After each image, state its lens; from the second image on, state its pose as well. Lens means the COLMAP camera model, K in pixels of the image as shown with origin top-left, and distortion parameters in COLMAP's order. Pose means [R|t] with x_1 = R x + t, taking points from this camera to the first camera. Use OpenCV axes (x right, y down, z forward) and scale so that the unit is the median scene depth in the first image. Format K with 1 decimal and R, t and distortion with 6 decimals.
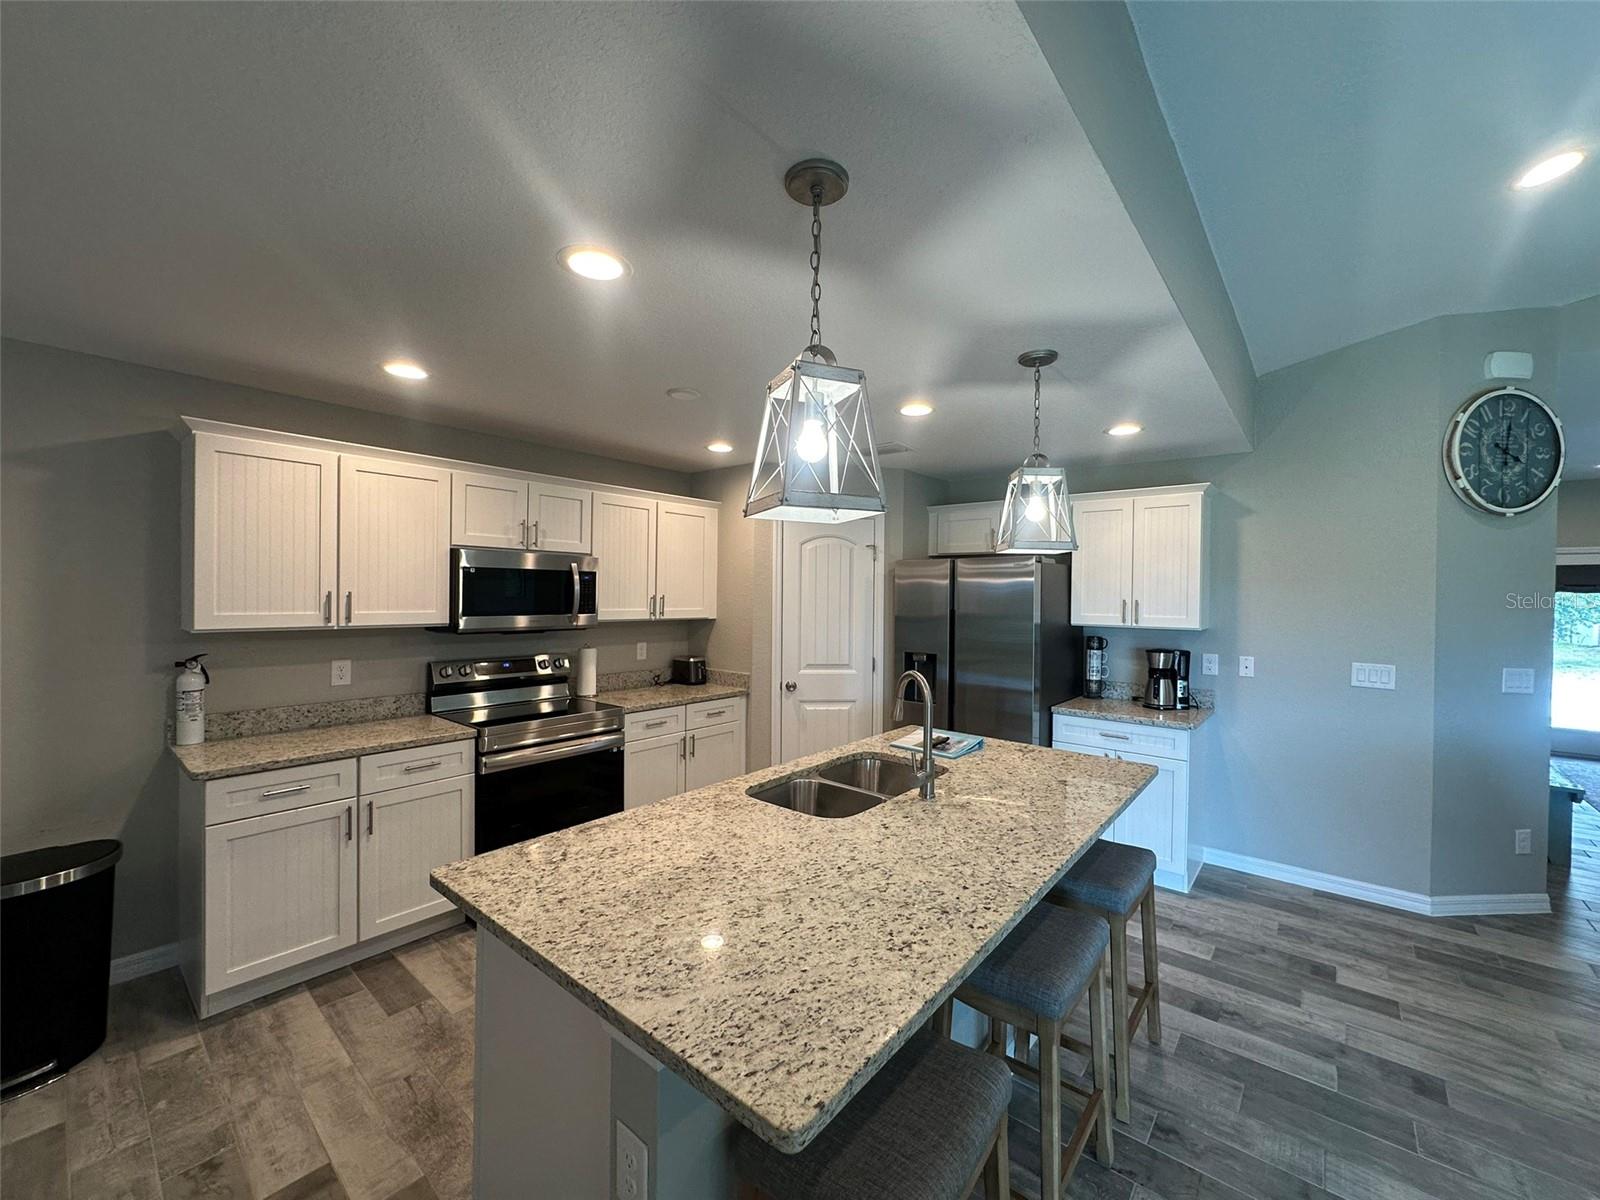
lens RADIAL K [[642.5, 0, 800.0], [0, 642.5, 600.0], [0, 0, 1]] dist [0.001662, 0.000197]
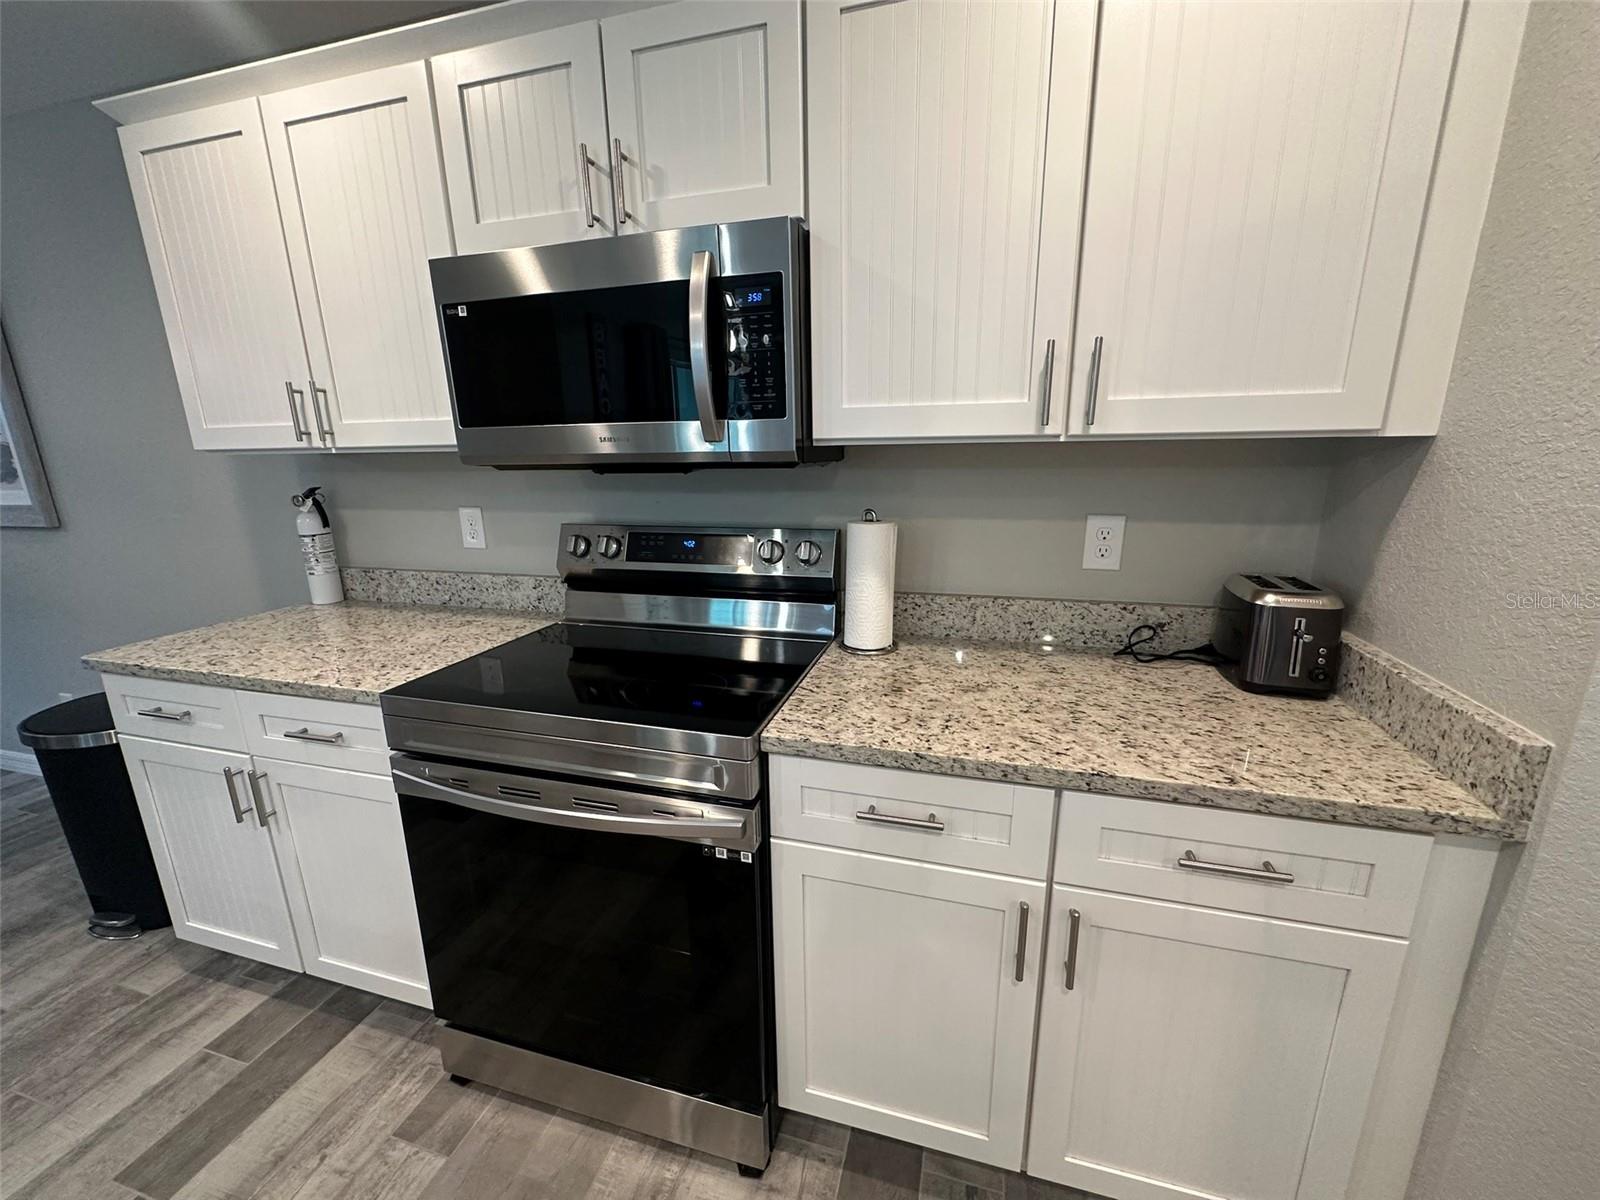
lens RADIAL K [[638.8, 0, 800.0], [0, 638.8, 600.0], [0, 0, 1]] dist [-0.003153, 0.000443]
pose [[0.401629, 0.197840, -0.894177, -0.016784], [0.014144, 0.974930, 0.222060, 0.043728], [0.915693, -0.101833, 0.388763, 0.956637]]
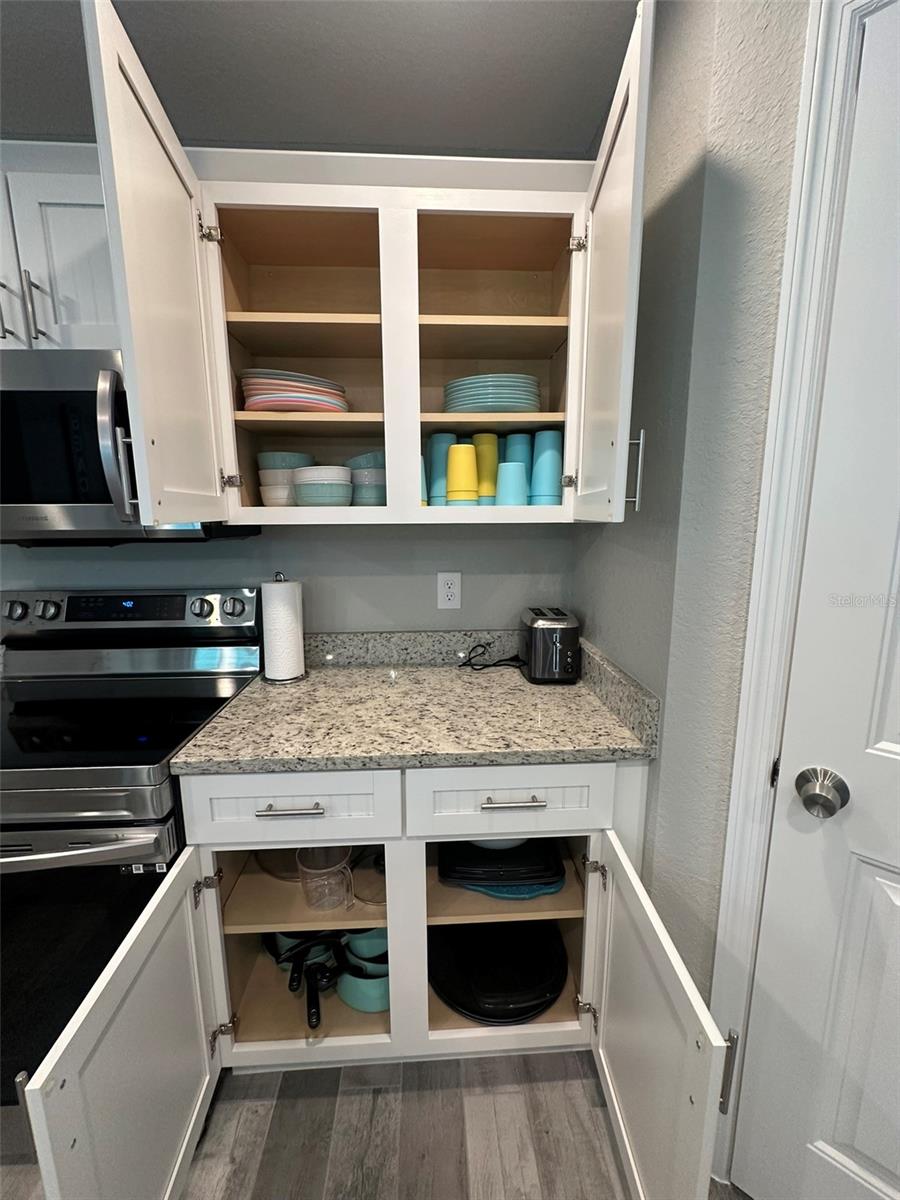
lens RADIAL K [[479.1, 0, 450.0], [0, 479.1, 600.0], [0, 0, 1]] dist [-0.003153, 0.000443]
pose [[0.680350, 0.109736, -0.724626, 0.018102], [0.008262, 0.987516, 0.157304, 0.039161], [0.732841, -0.113009, 0.670949, 0.996376]]
